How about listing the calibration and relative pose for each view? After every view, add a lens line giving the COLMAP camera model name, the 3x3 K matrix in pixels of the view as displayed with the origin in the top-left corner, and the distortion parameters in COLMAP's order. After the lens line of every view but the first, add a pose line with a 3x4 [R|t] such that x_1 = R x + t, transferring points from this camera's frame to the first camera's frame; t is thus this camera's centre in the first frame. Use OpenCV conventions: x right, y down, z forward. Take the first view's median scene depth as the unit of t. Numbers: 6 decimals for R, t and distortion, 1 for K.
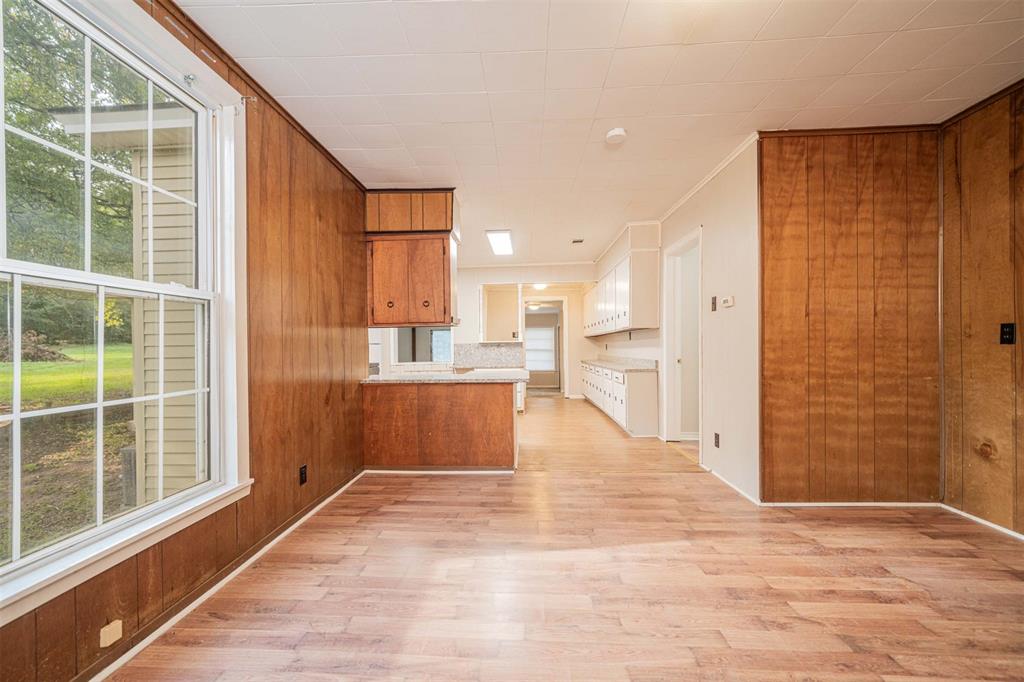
lens RADIAL K [[434.6, 0, 506.3], [0, 434.6, 347.6], [0, 0, 1]] dist [-0.001682, -0.000009]
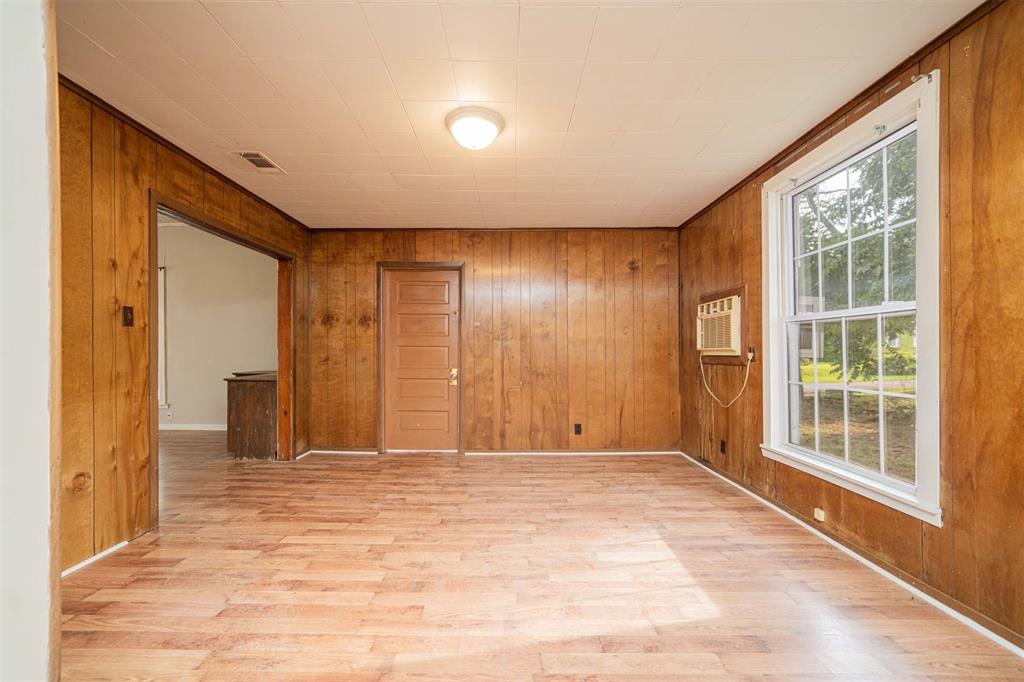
lens RADIAL K [[434.6, 0, 510.6], [0, 434.6, 352.1], [0, 0, 1]] dist [-0.001682, -0.000009]
pose [[-0.998425, 0.013104, -0.054543, 0.343410], [0.012537, 0.999864, 0.010716, -0.033039], [0.054676, 0.010015, -0.998454, 2.096487]]
